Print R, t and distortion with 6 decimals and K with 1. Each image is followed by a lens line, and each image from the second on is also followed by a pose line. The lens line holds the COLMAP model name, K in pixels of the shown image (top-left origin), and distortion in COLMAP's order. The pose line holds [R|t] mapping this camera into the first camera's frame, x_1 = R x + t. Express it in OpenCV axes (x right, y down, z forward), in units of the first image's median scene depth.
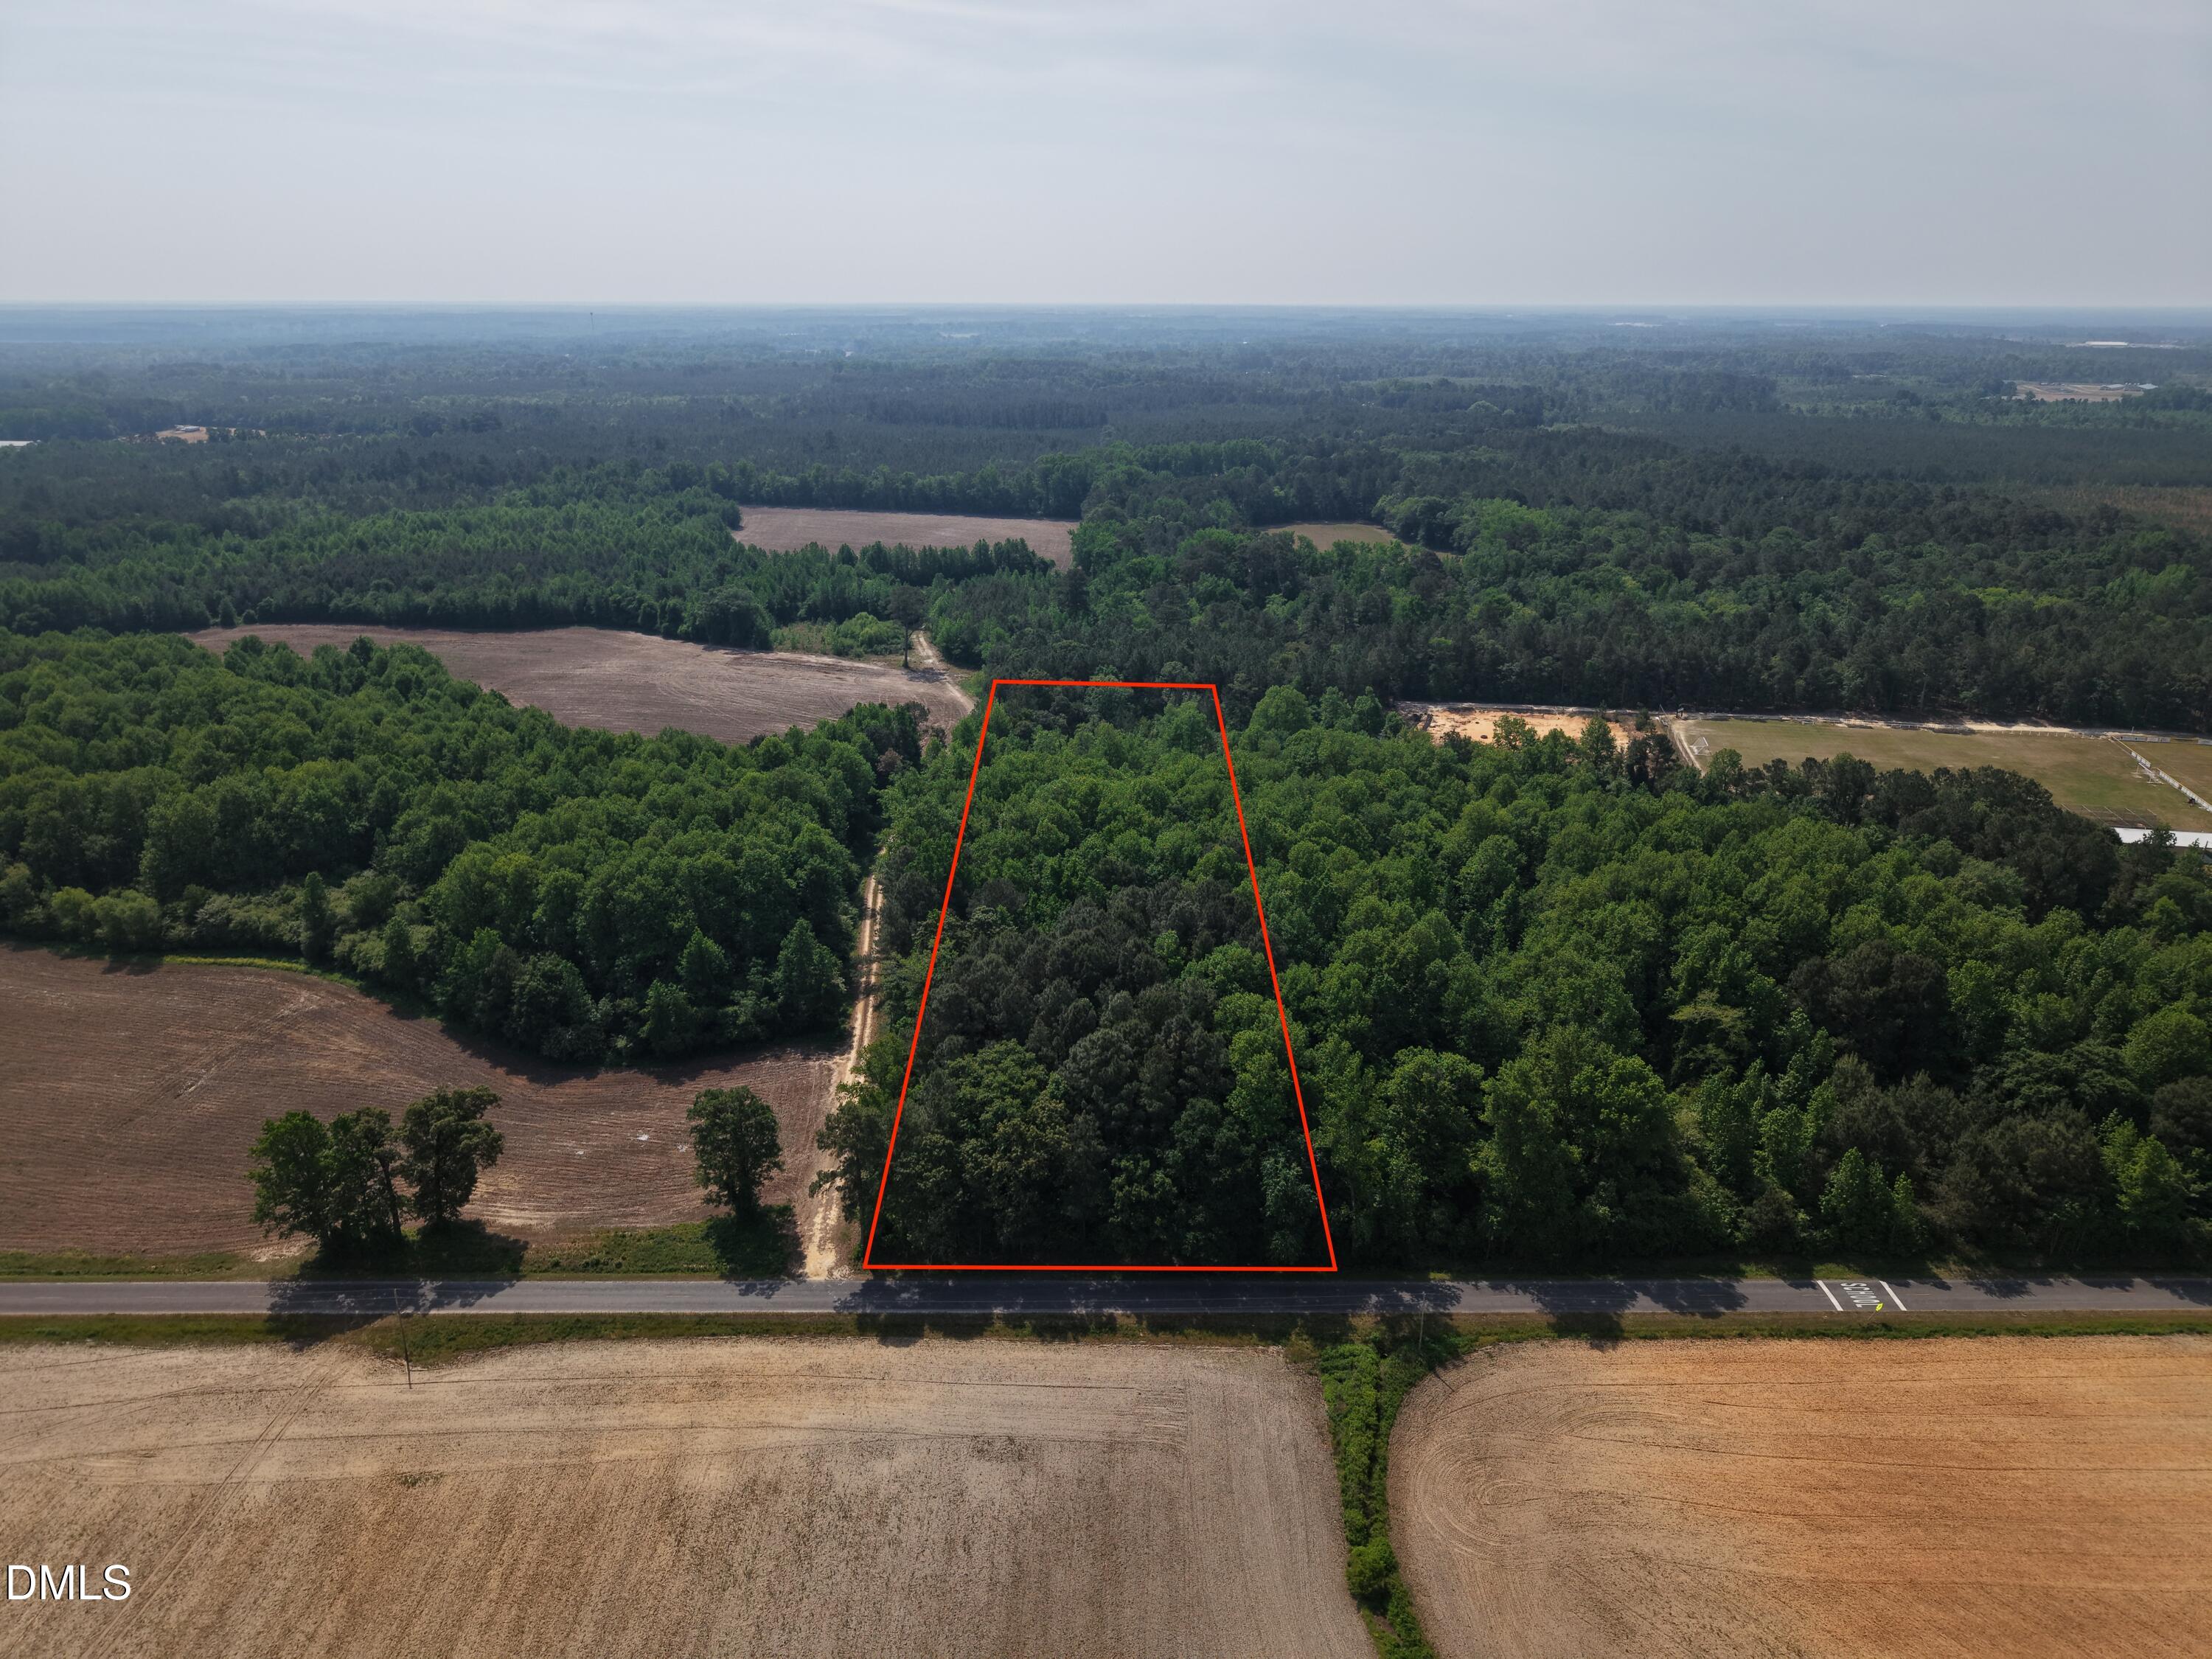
lens RADIAL K [[1475.1, 0, 1113.2], [0, 1475.1, 842.2], [0, 0, 1]] dist [0.019834, -0.016626]
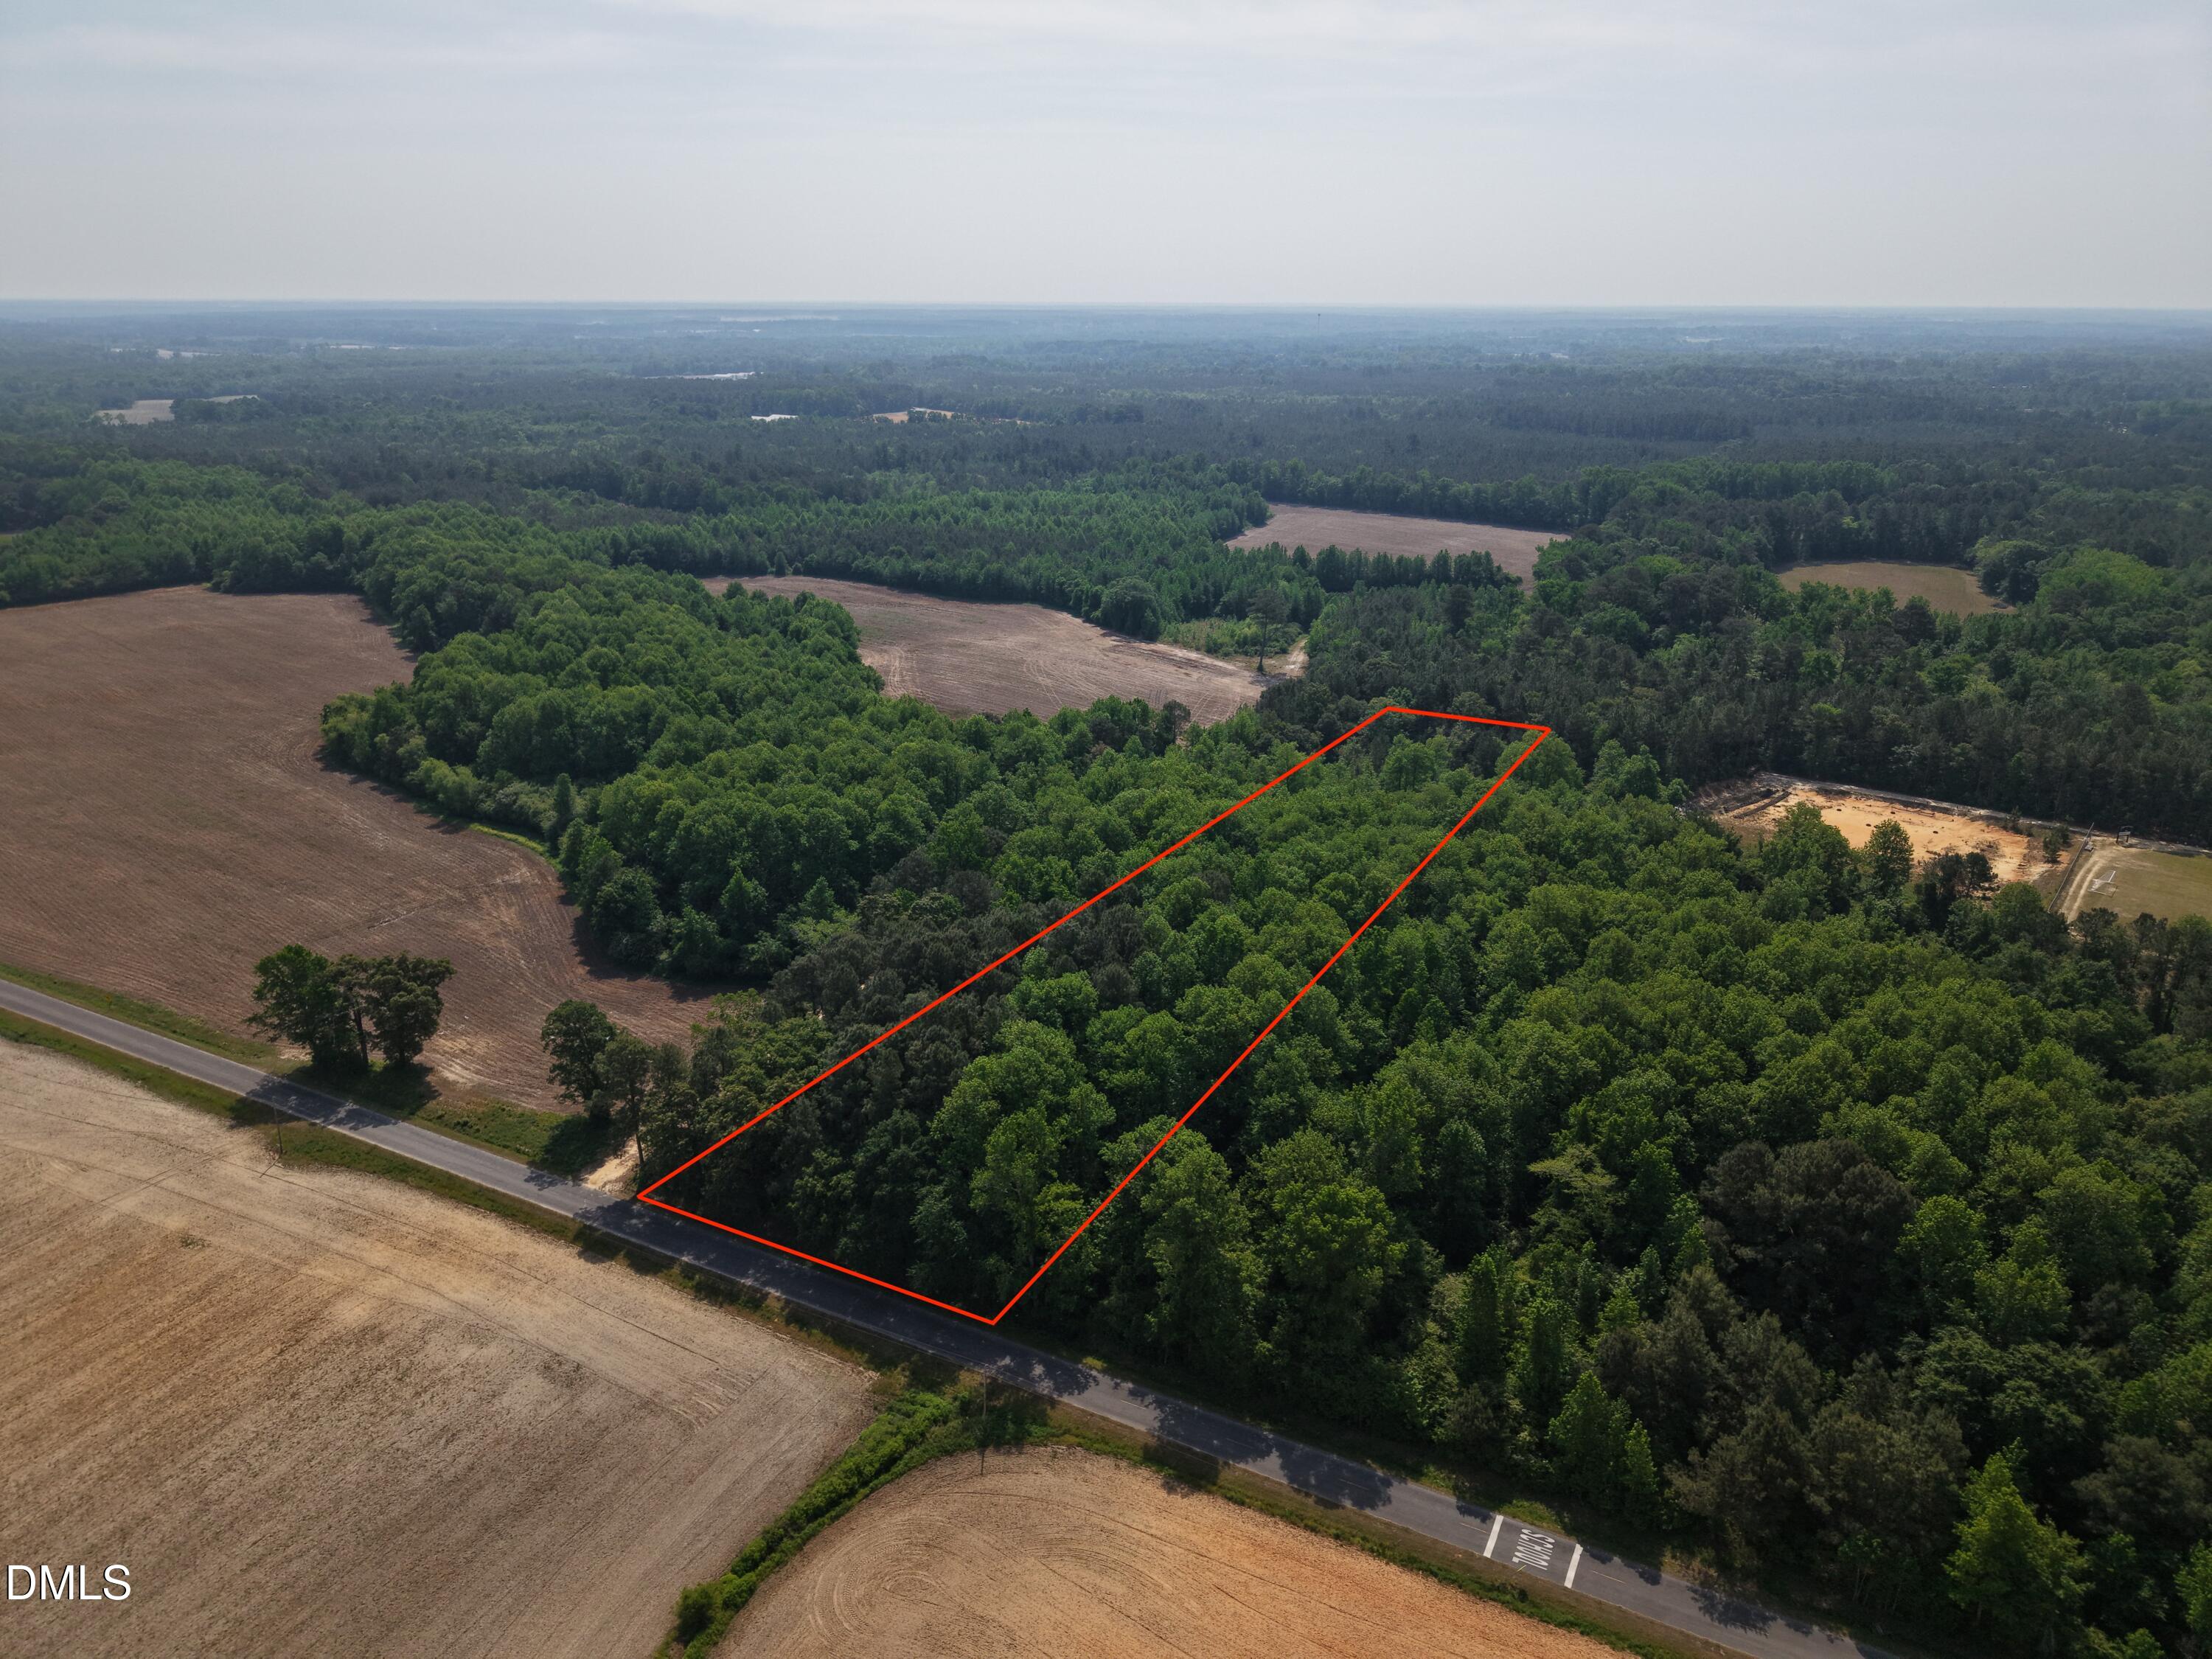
lens RADIAL K [[1468.5, 0, 1109.4], [0, 1468.5, 863.8], [0, 0, 1]] dist [0.025910, -0.026830]
pose [[0.884213, 0.168216, -0.435742, 0.559696], [-0.162829, 0.985387, 0.049988, -0.057348], [0.437783, 0.026752, 0.898682, 0.169803]]
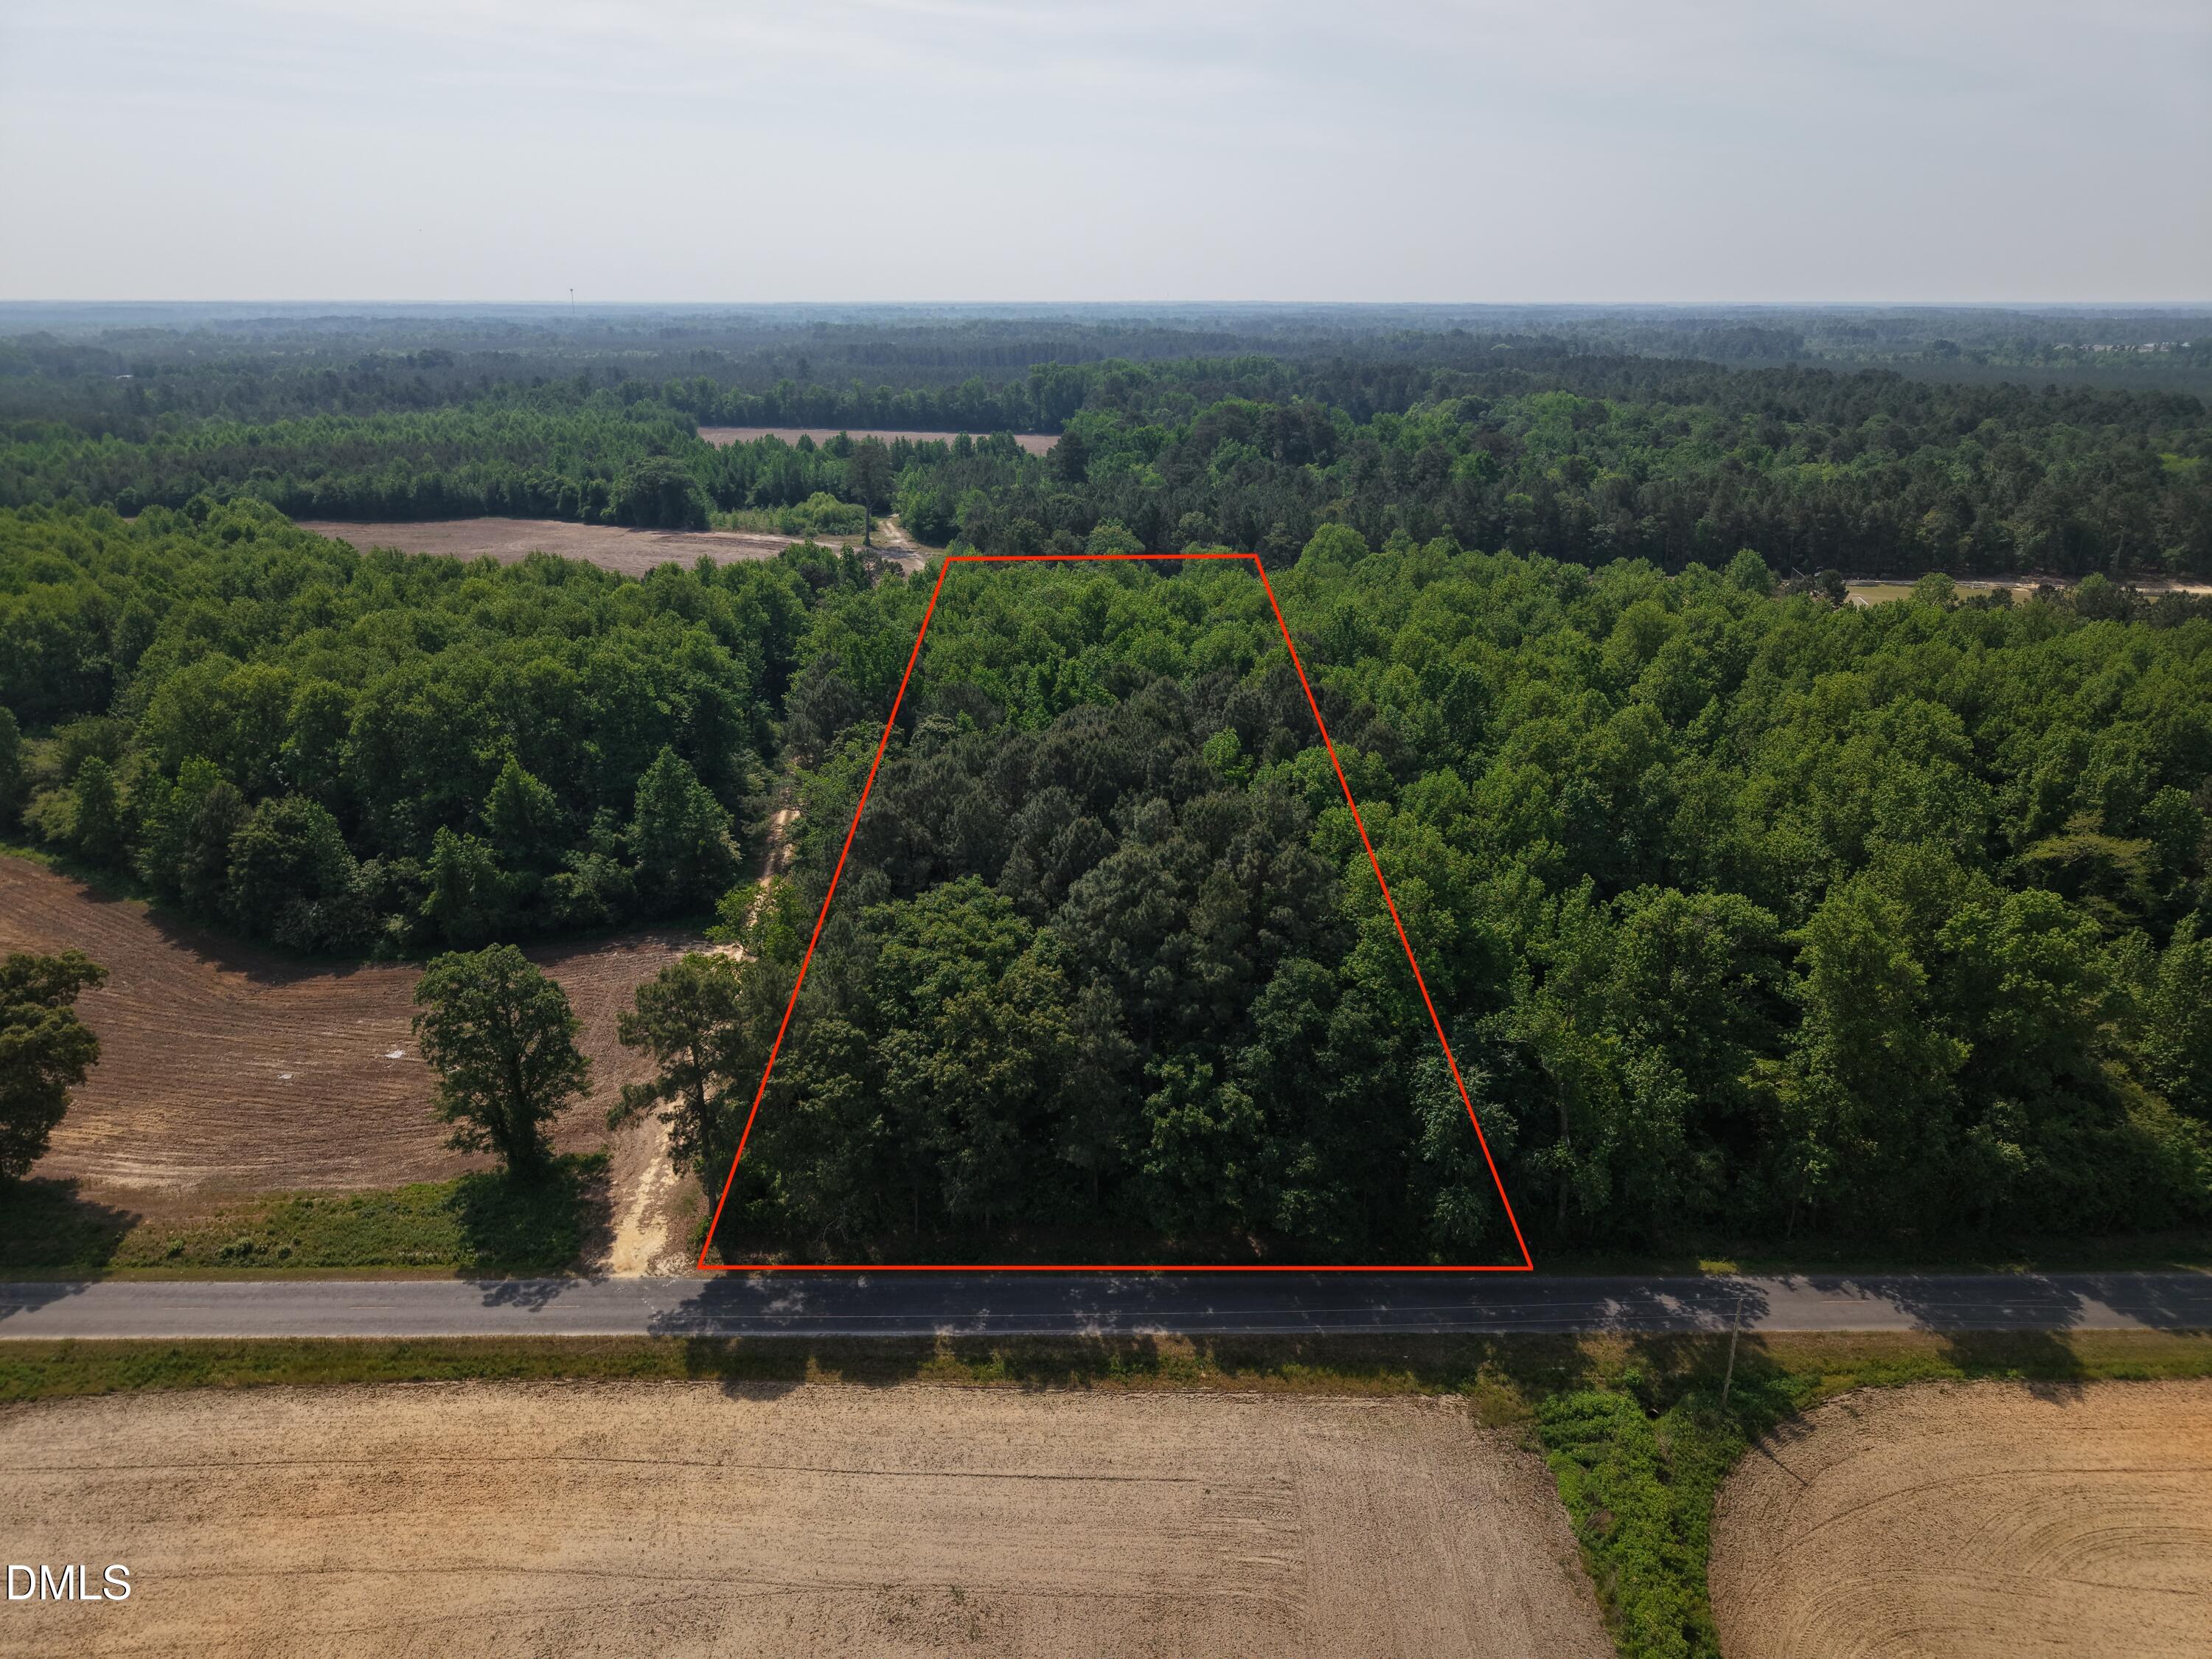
lens RADIAL K [[1476.0, 0, 1112.9], [0, 1476.0, 845.0], [0, 0, 1]] dist [0.010110, -0.000680]
pose [[0.999990, -0.002790, 0.003624, -0.014703], [0.002785, 0.999995, 0.001280, 0.125106], [-0.003627, -0.001269, 0.999993, 0.416317]]
